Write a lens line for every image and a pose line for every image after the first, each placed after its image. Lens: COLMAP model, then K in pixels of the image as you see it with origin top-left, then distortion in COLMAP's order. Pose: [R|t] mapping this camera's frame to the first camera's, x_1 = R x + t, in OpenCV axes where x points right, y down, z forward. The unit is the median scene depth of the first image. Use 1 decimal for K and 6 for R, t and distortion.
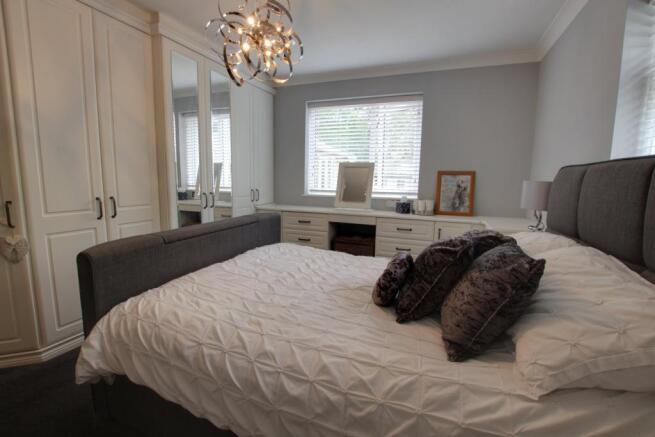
lens RADIAL K [[307.7, 0, 327.2], [0, 307.7, 215.4], [0, 0, 1]] dist [-0.034722, 0.005388]
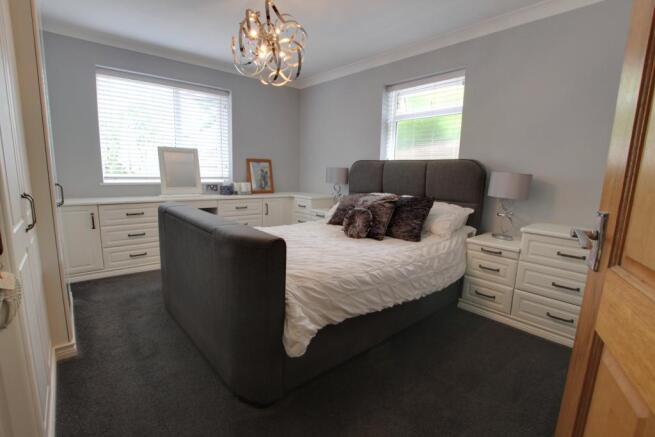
lens RADIAL K [[307.7, 0, 328.2], [0, 307.7, 221.7], [0, 0, 1]] dist [-0.034722, 0.005388]
pose [[0.475513, -0.153875, 0.866147, -0.609583], [0.081296, 0.988057, 0.130901, -0.028738], [-0.875944, 0.008170, 0.482343, 0.116295]]
